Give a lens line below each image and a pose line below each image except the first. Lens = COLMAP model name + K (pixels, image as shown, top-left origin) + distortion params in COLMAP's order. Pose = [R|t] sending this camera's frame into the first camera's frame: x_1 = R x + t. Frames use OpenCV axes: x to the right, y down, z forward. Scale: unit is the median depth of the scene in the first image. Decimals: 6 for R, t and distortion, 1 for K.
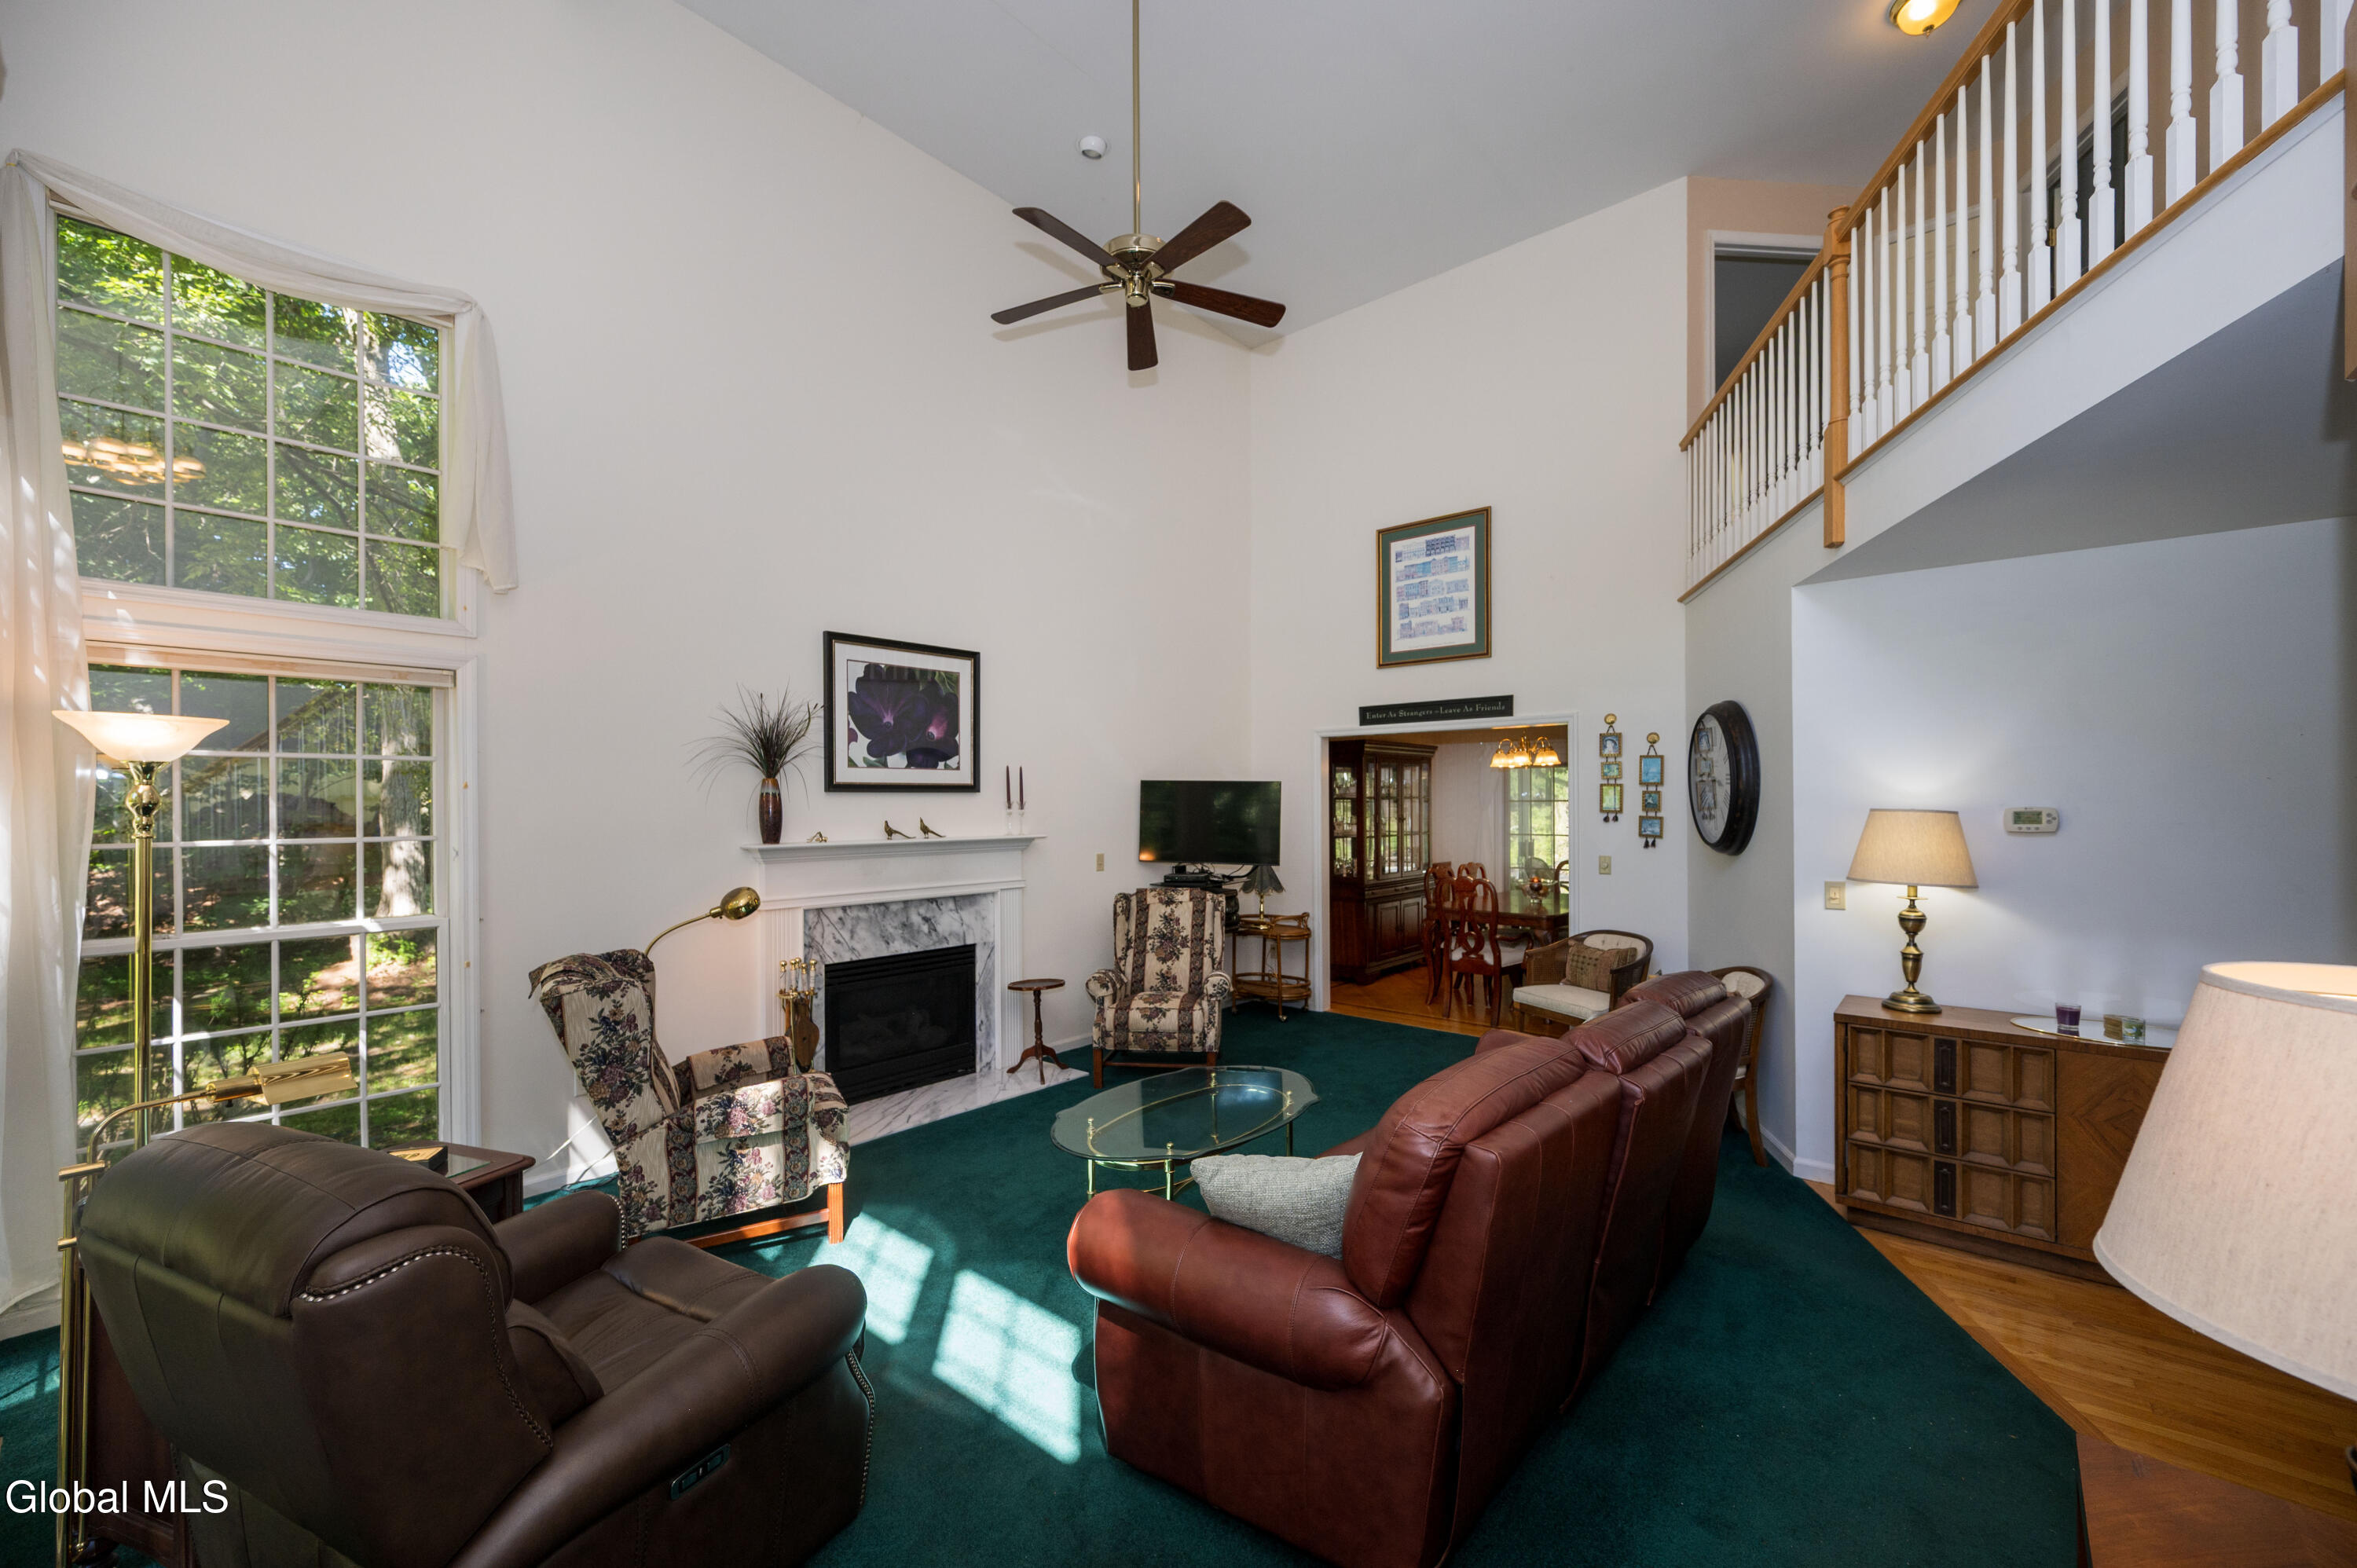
lens RADIAL K [[935.2, 0, 1184.2], [0, 935.2, 801.1], [0, 0, 1]] dist [-0.000003, -0.000021]
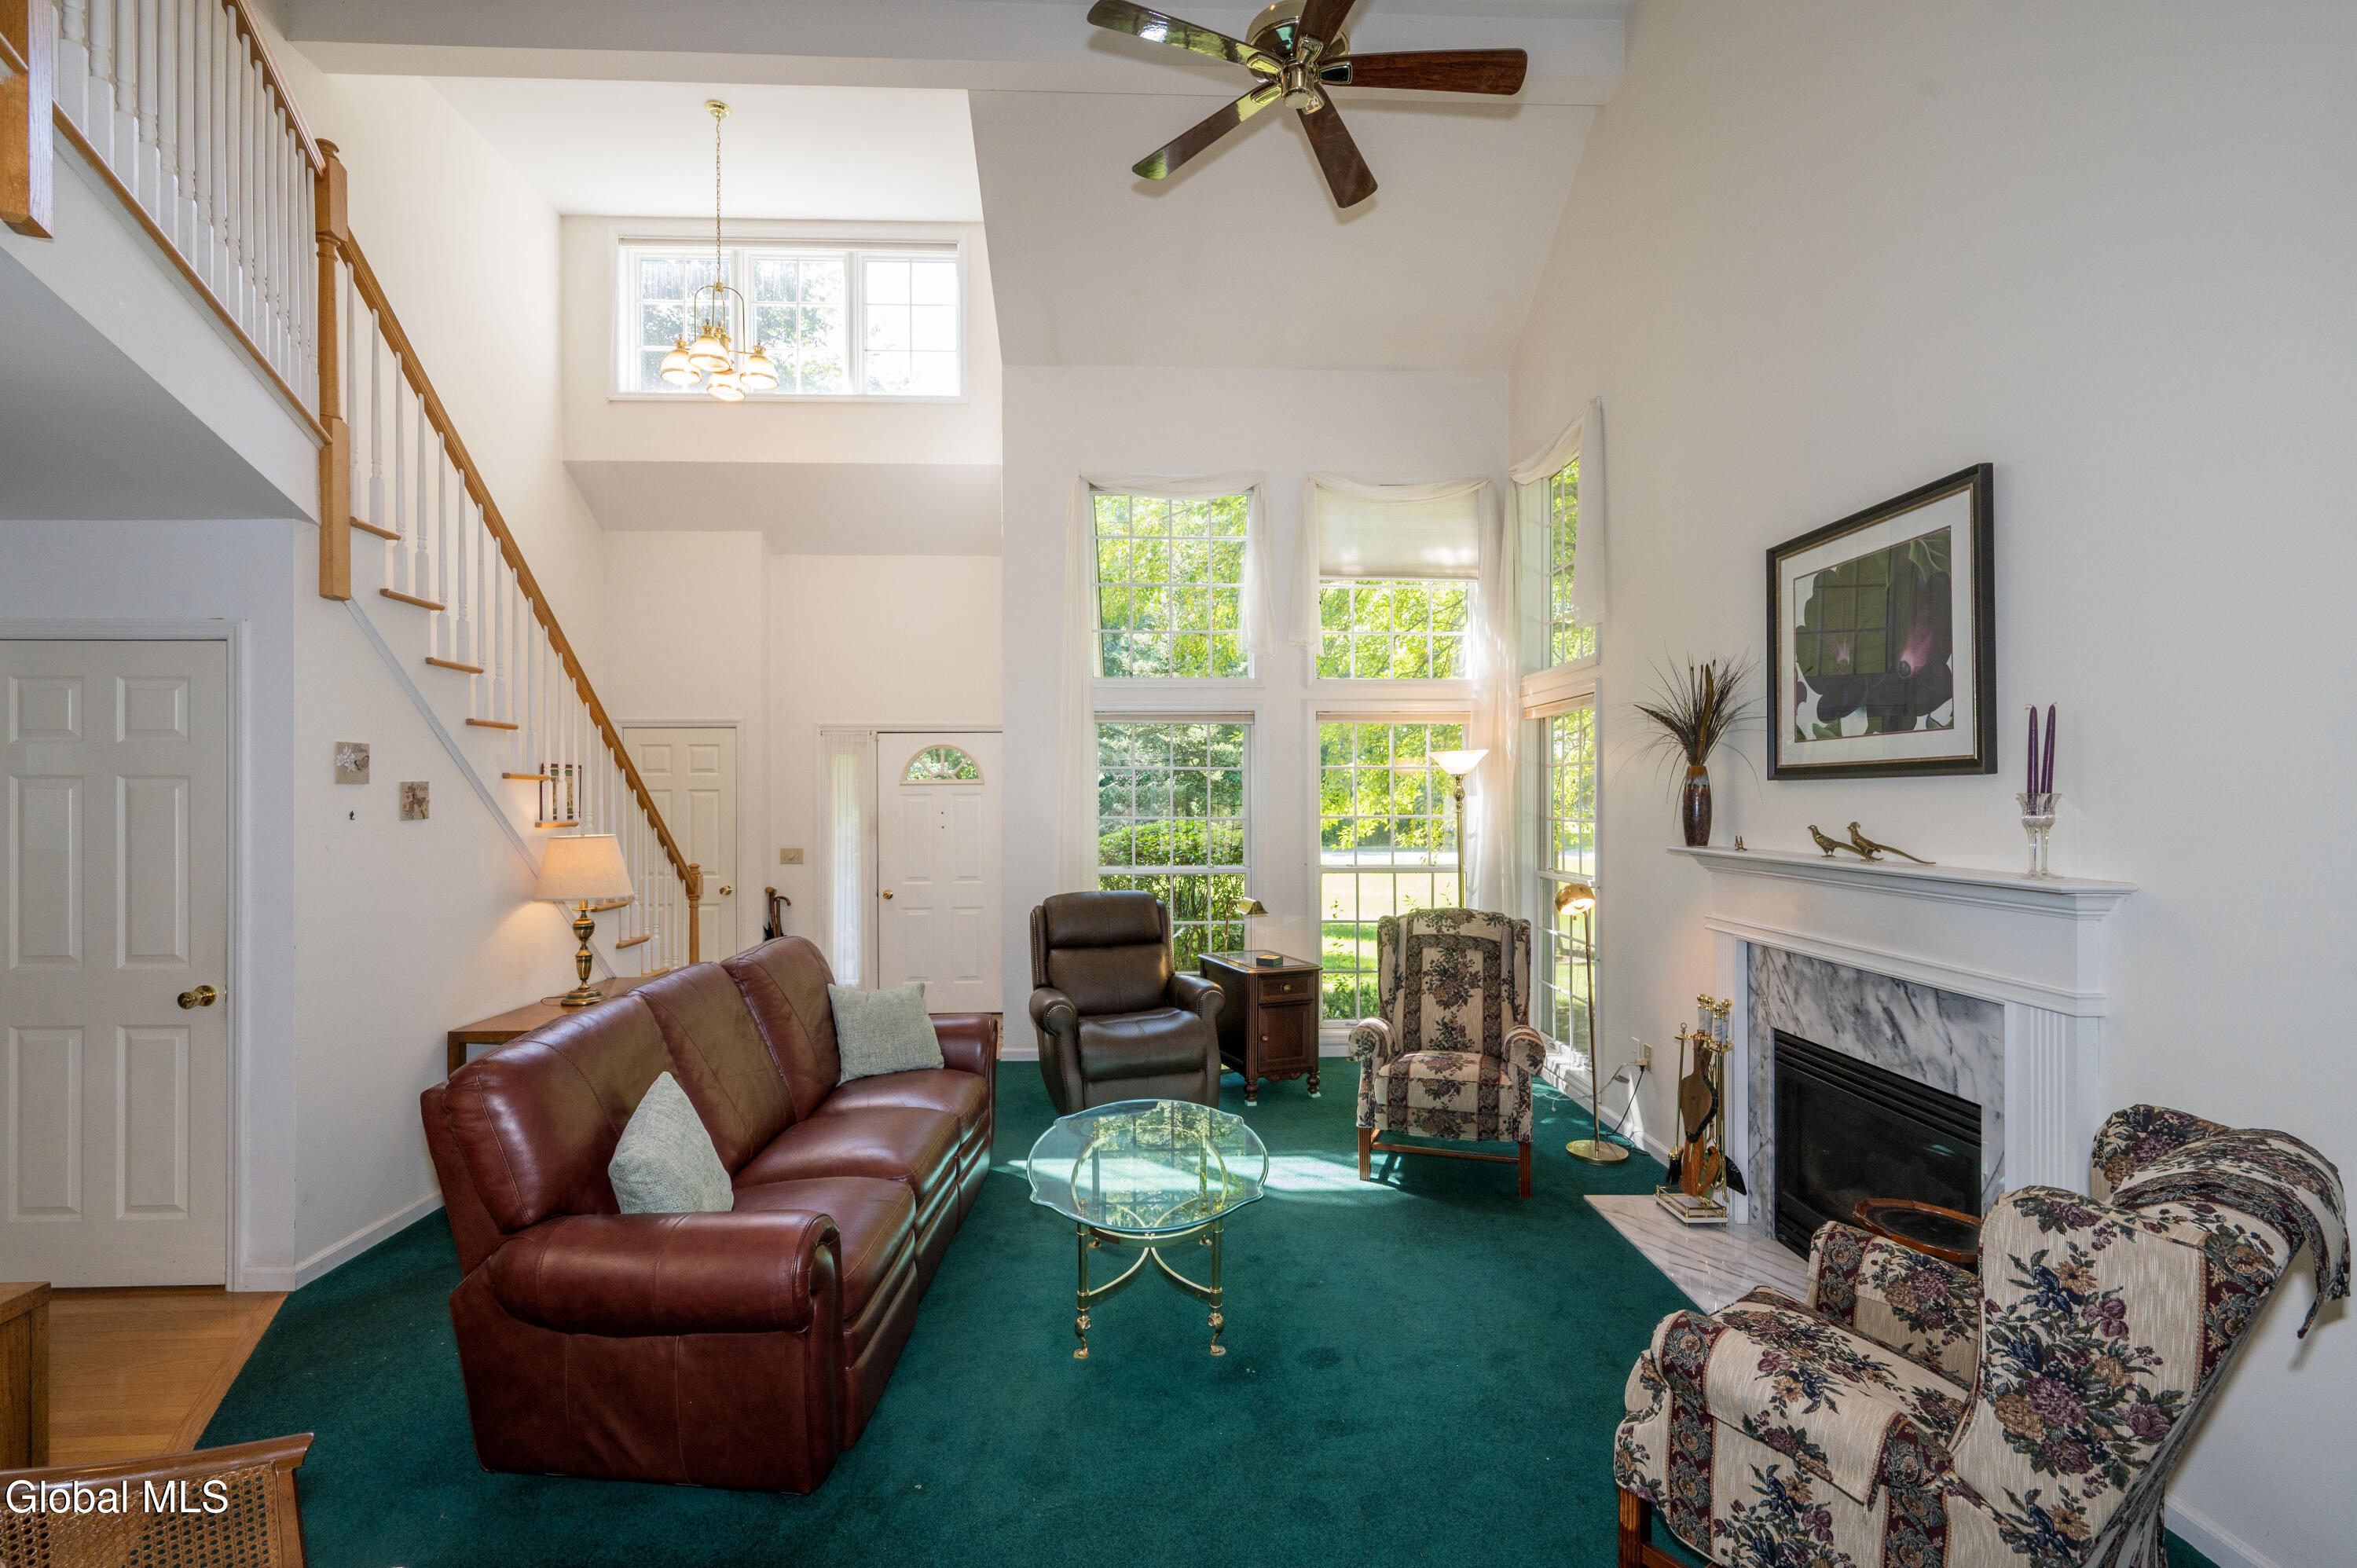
lens RADIAL K [[1030.1, 0, 1190.4], [0, 1030.1, 790.3], [0, 0, 1]] dist [-0.000844, -0.000075]
pose [[-0.729544, 0.001097, -0.683933, 0.430073], [0.003612, 0.999991, -0.002249, -0.001833], [0.683925, -0.004111, -0.729541, 1.184218]]
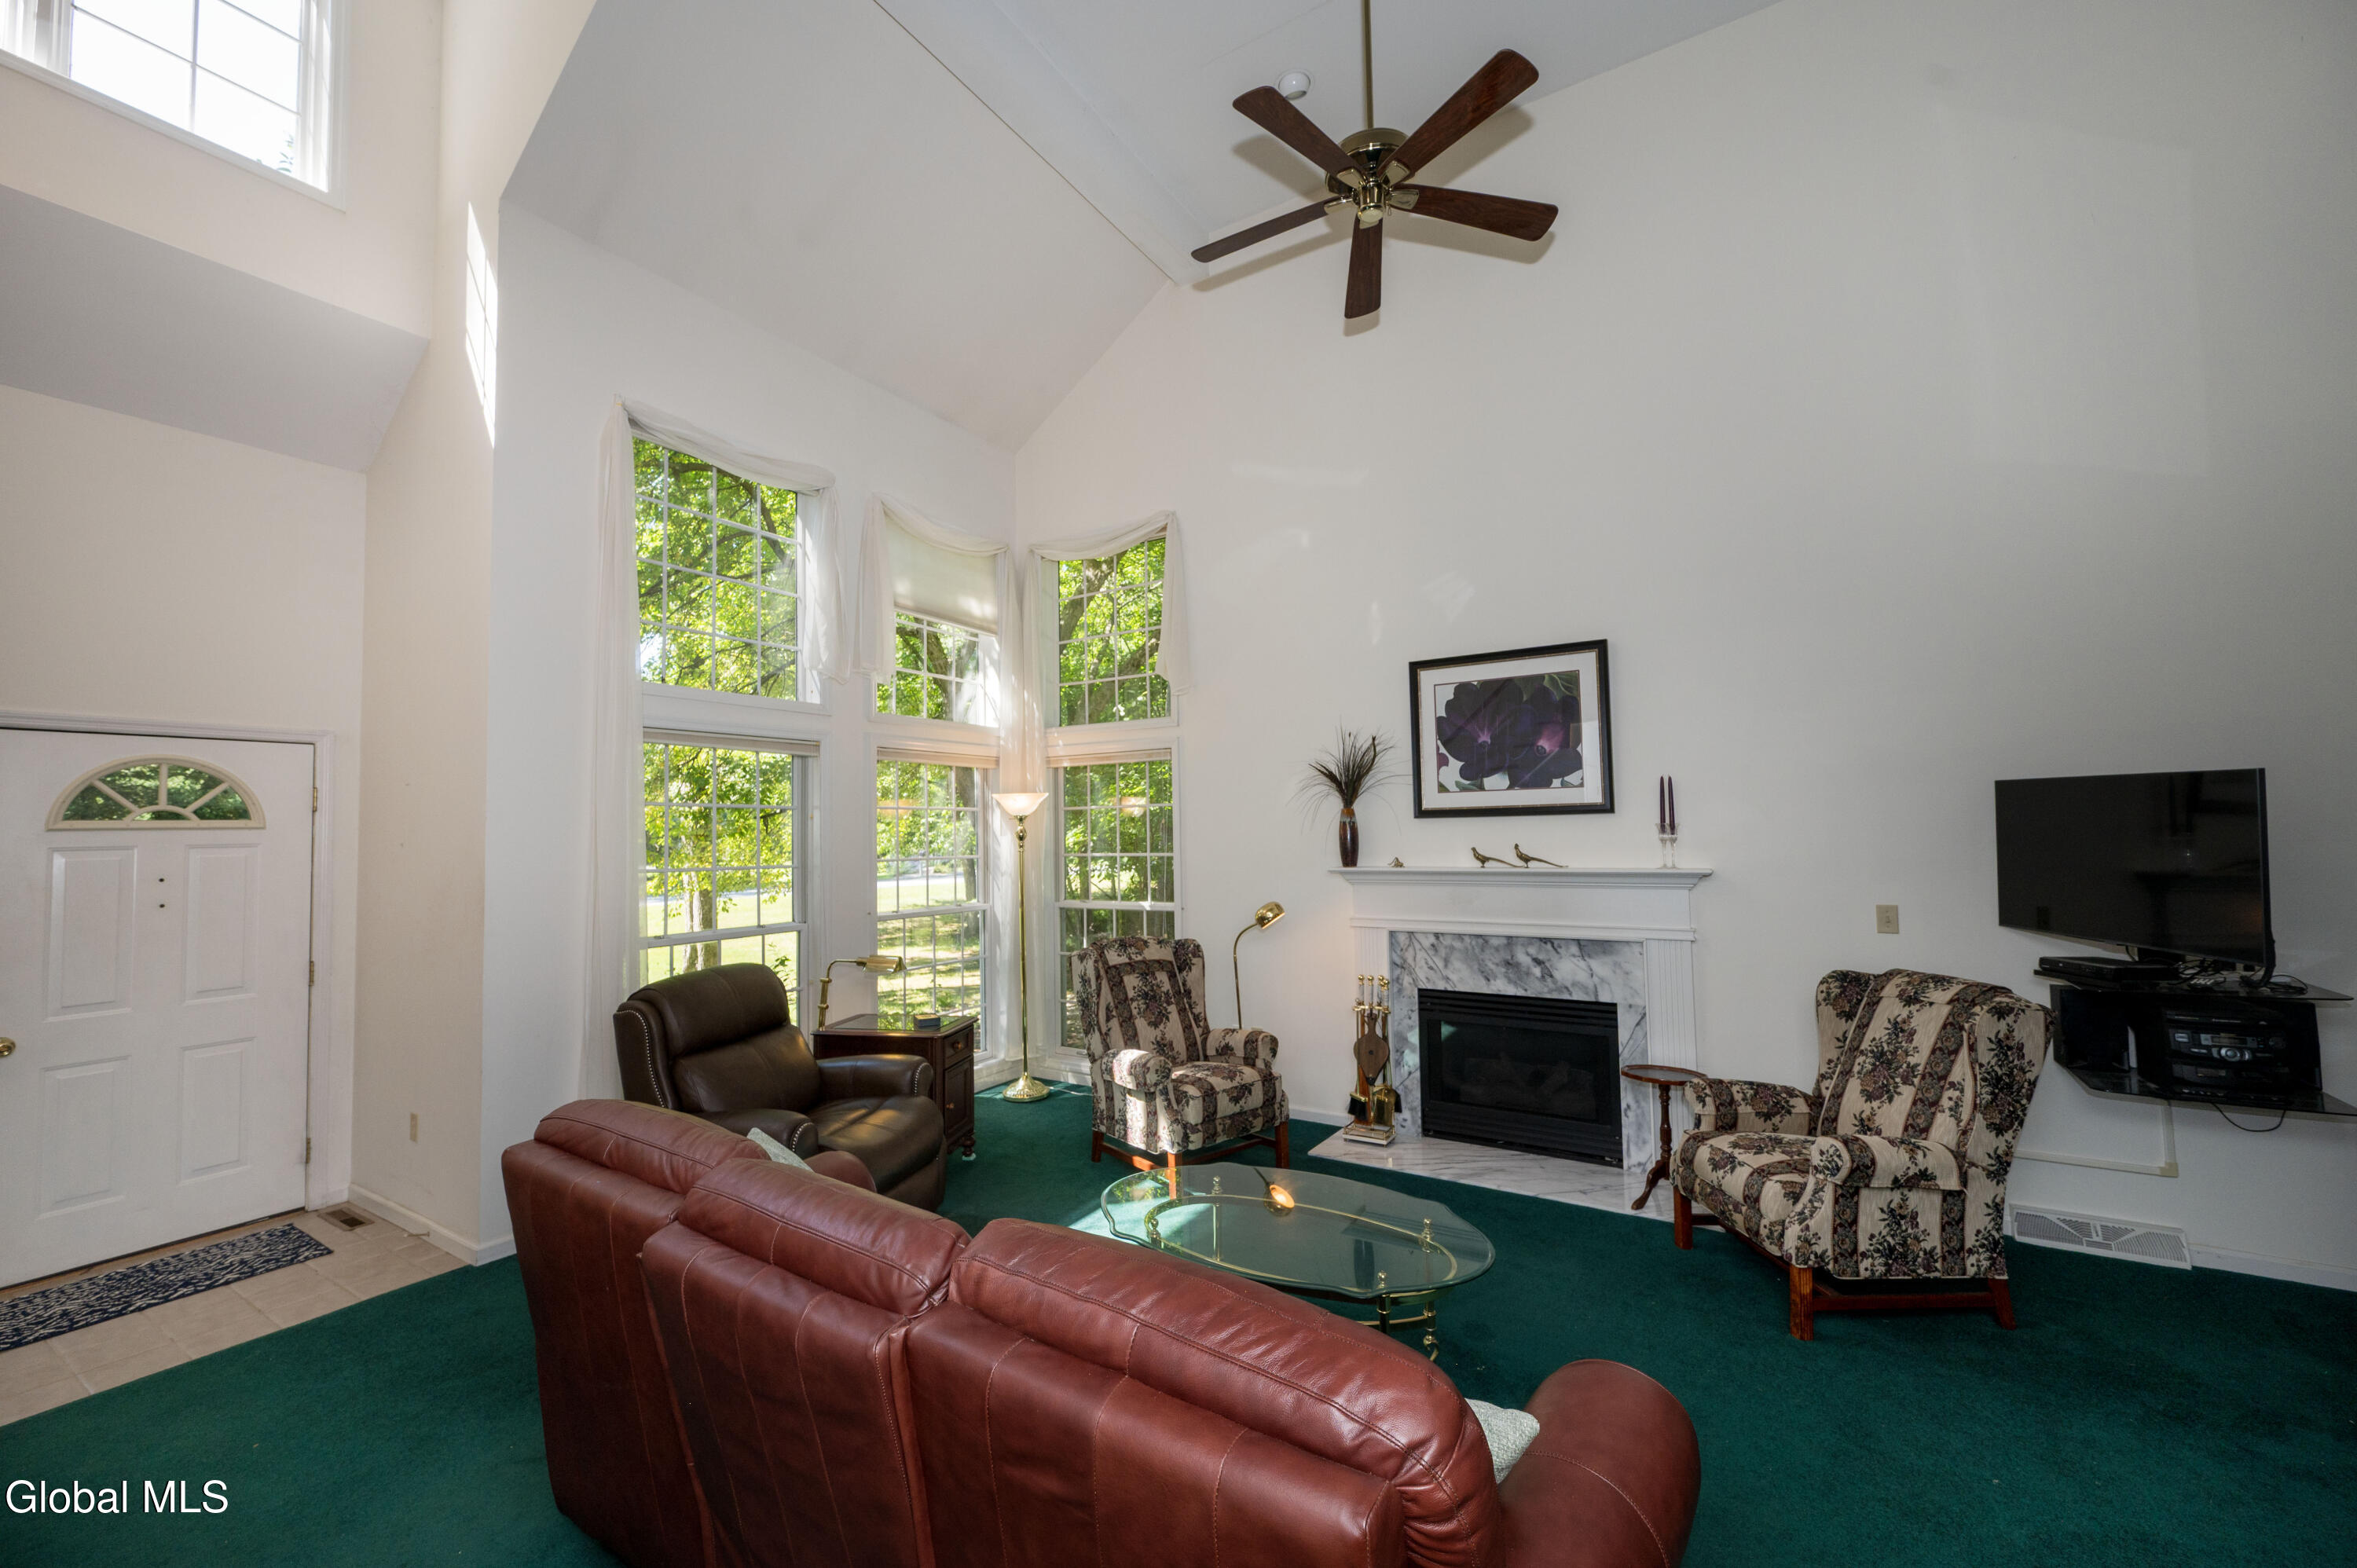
lens RADIAL K [[923.2, 0, 1178.5], [0, 923.2, 784.0], [0, 0, 1]] dist [0.000154, -0.000083]
pose [[0.158556, -0.051611, -0.986000, 0.538509], [0.015504, 0.998640, -0.049780, -0.000801], [0.987228, -0.007394, 0.159141, 0.547023]]
